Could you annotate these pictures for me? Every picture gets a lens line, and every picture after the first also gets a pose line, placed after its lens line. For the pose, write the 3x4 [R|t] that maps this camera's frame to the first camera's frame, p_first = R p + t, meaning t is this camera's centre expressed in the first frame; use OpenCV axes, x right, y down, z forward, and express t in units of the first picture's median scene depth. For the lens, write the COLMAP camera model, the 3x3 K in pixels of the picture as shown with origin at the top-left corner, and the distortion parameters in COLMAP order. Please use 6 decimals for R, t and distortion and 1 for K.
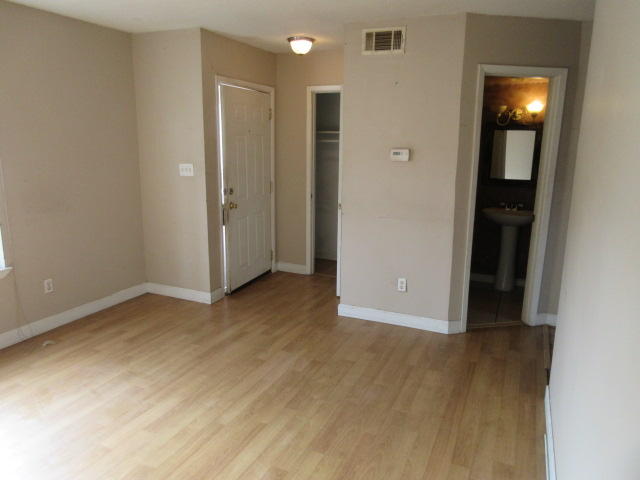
lens RADIAL K [[468.1, 0, 320.0], [0, 468.1, 240.0], [0, 0, 1]] dist [-0.003304, -0.001095]
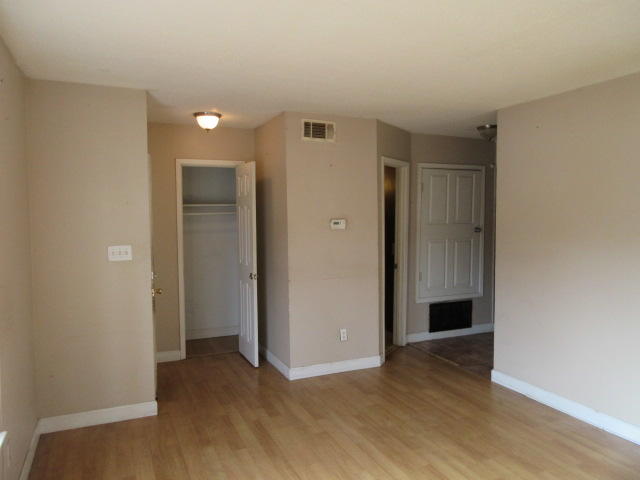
lens RADIAL K [[468.1, 0, 320.0], [0, 468.1, 240.0], [0, 0, 1]] dist [-0.003304, -0.001095]
pose [[0.673366, -0.062899, 0.736629, -0.746593], [0.167469, 0.983452, -0.069112, -0.068617], [-0.720092, 0.169901, 0.672756, 0.241375]]
